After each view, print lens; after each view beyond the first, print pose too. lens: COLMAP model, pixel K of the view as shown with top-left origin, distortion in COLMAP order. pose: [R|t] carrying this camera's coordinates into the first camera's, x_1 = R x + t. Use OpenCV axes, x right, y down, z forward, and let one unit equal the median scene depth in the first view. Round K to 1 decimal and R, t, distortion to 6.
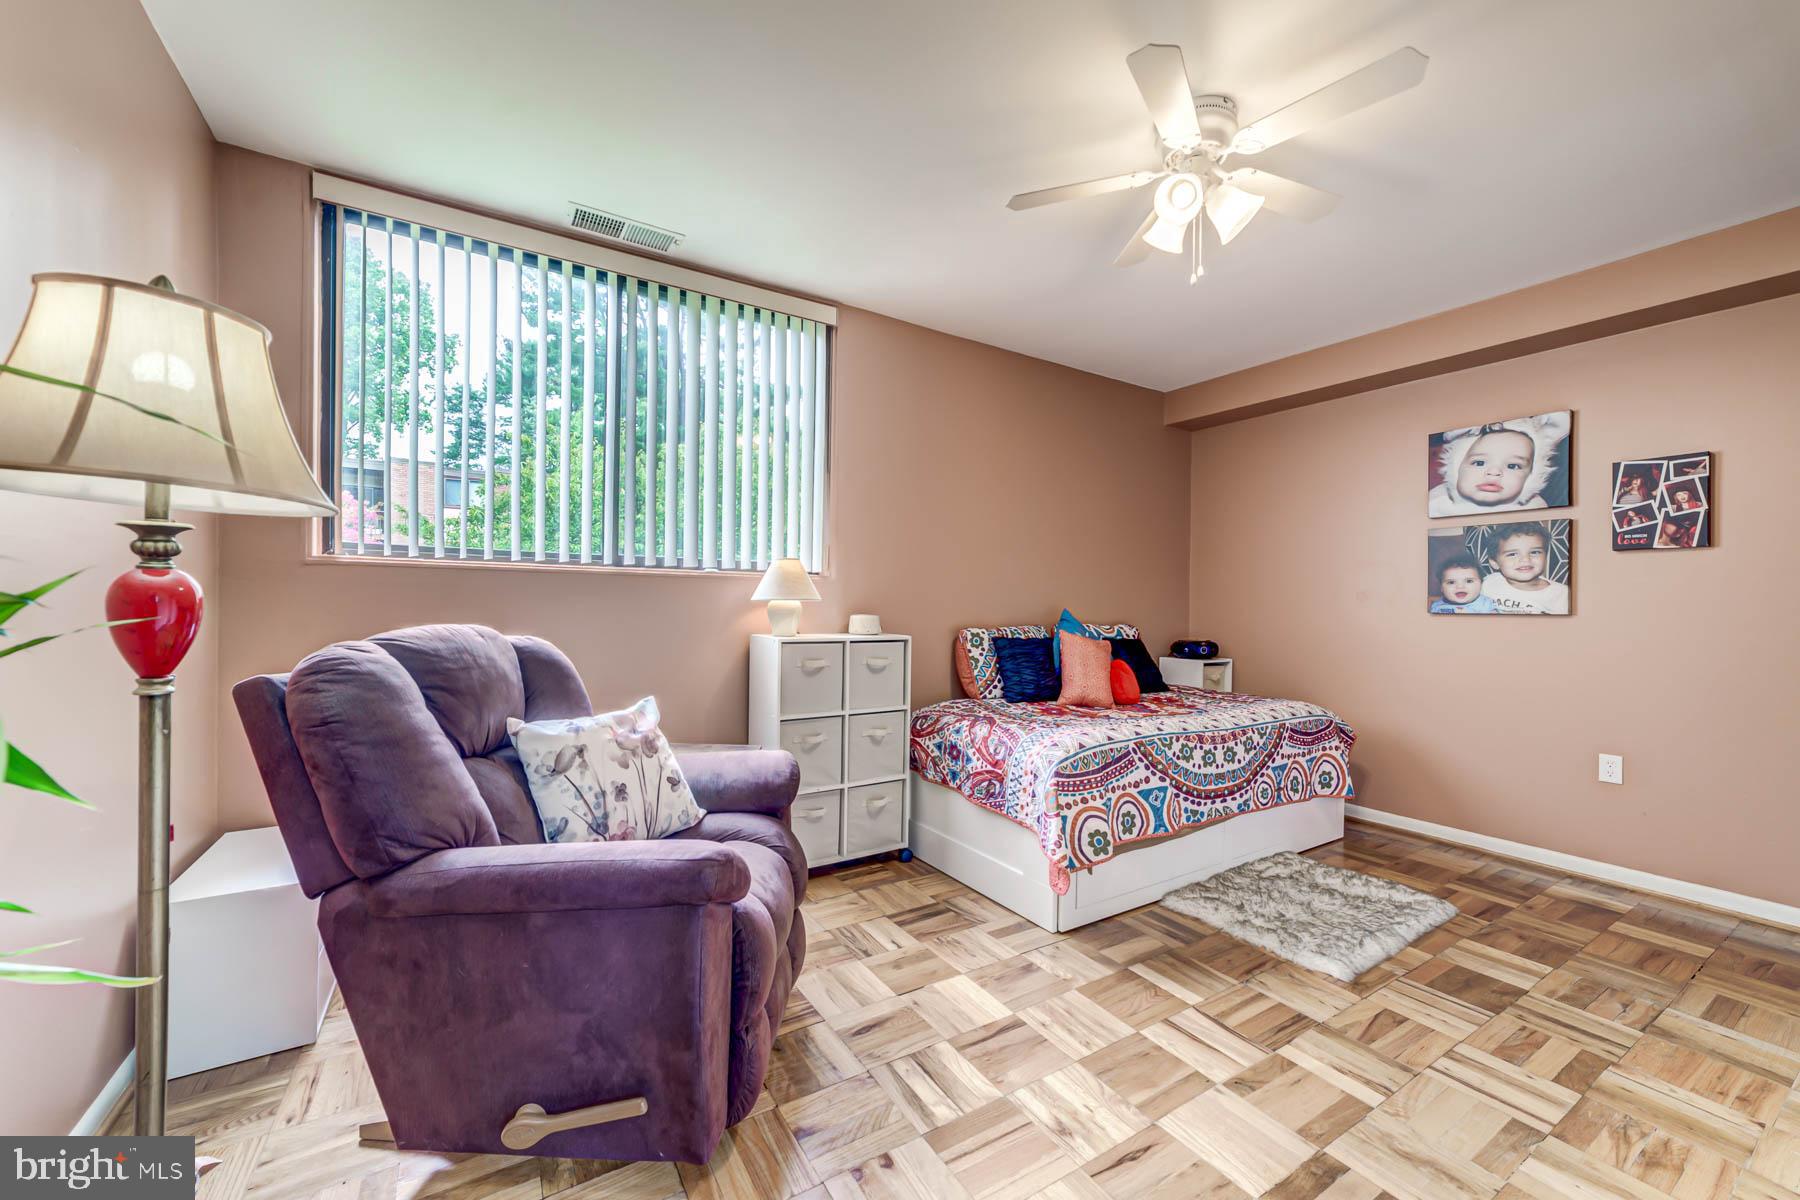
lens RADIAL K [[680.0, 0, 894.3], [0, 680.0, 604.0], [0, 0, 1]] dist [-0.015174, 0.008179]
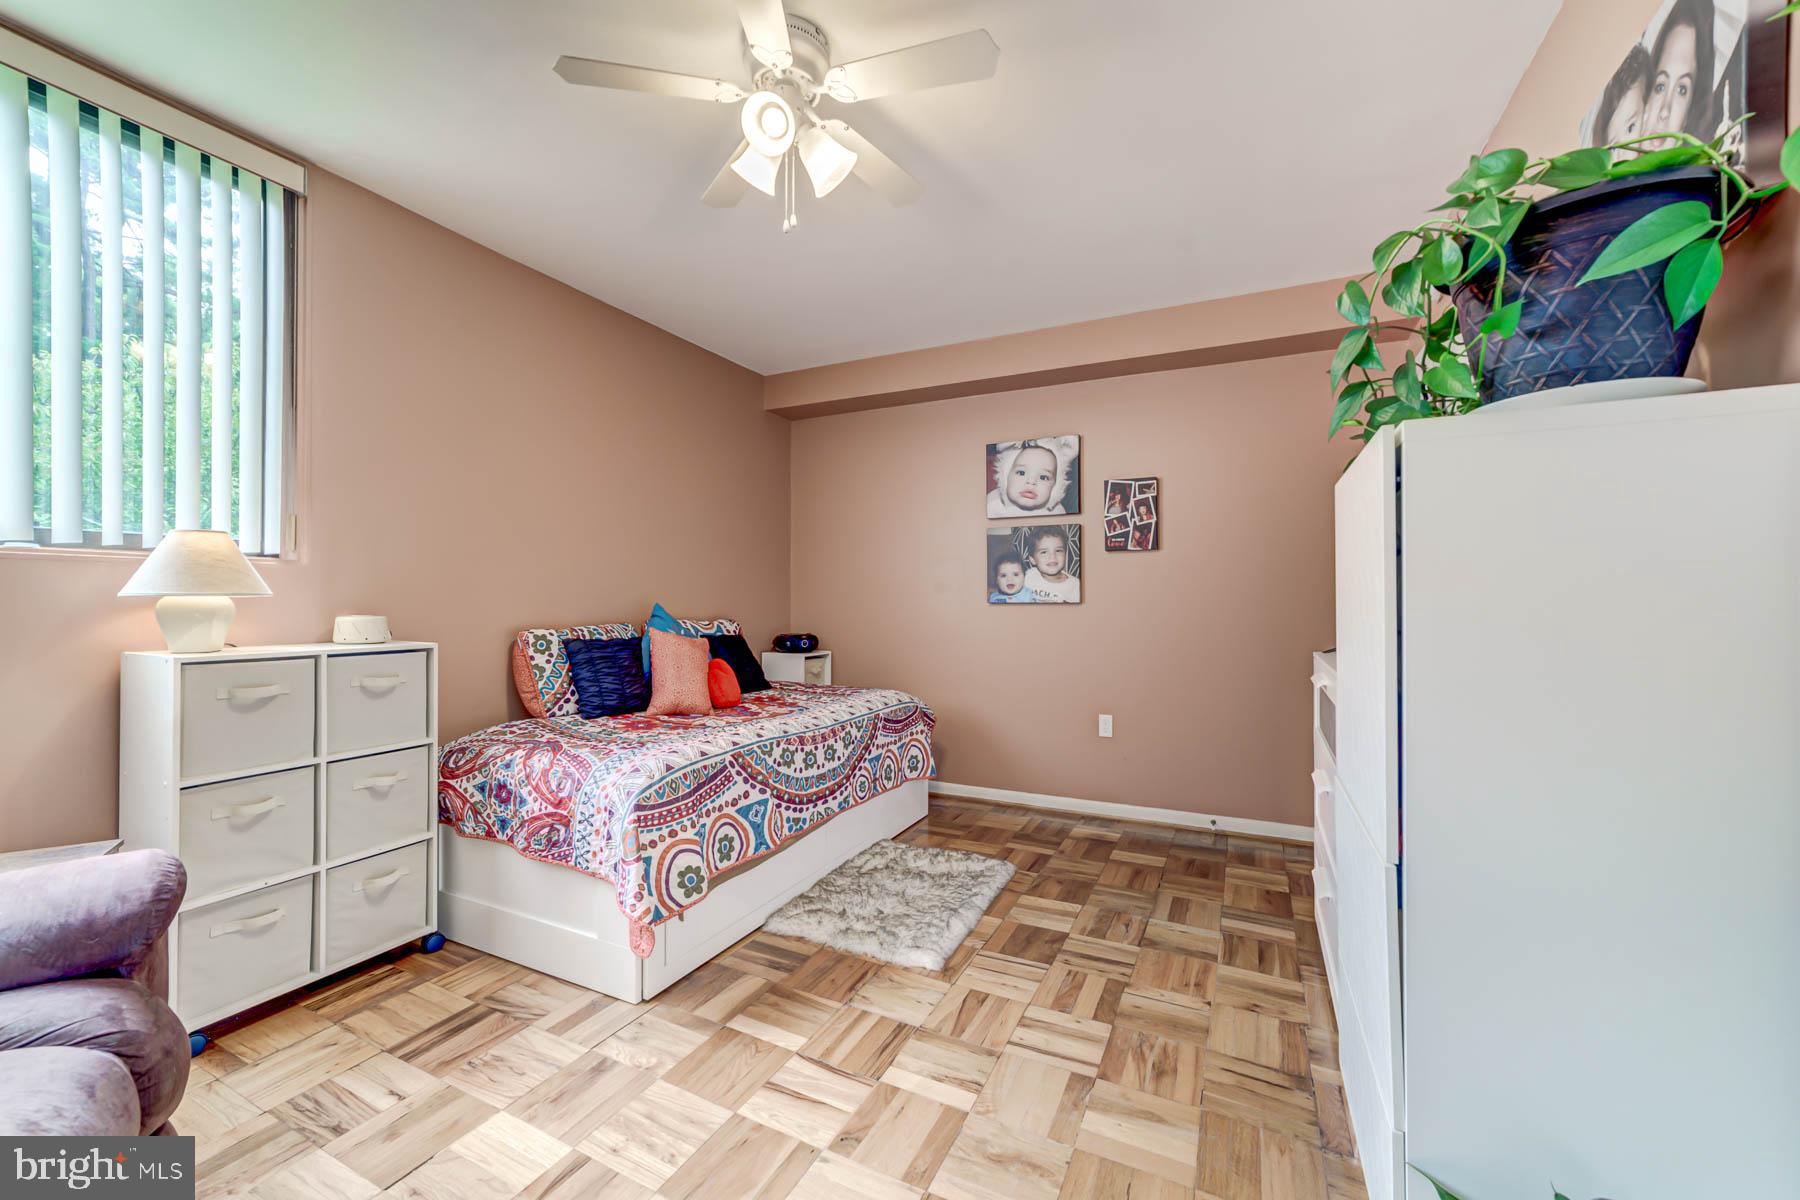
lens RADIAL K [[693.5, 0, 907.0], [0, 693.5, 620.5], [0, 0, 1]] dist [-0.002946, 0.000089]
pose [[0.840735, -0.026814, 0.540782, 0.062941], [0.008814, 0.999318, 0.035847, 0.000306], [-0.541375, -0.025372, 0.840398, 0.124666]]
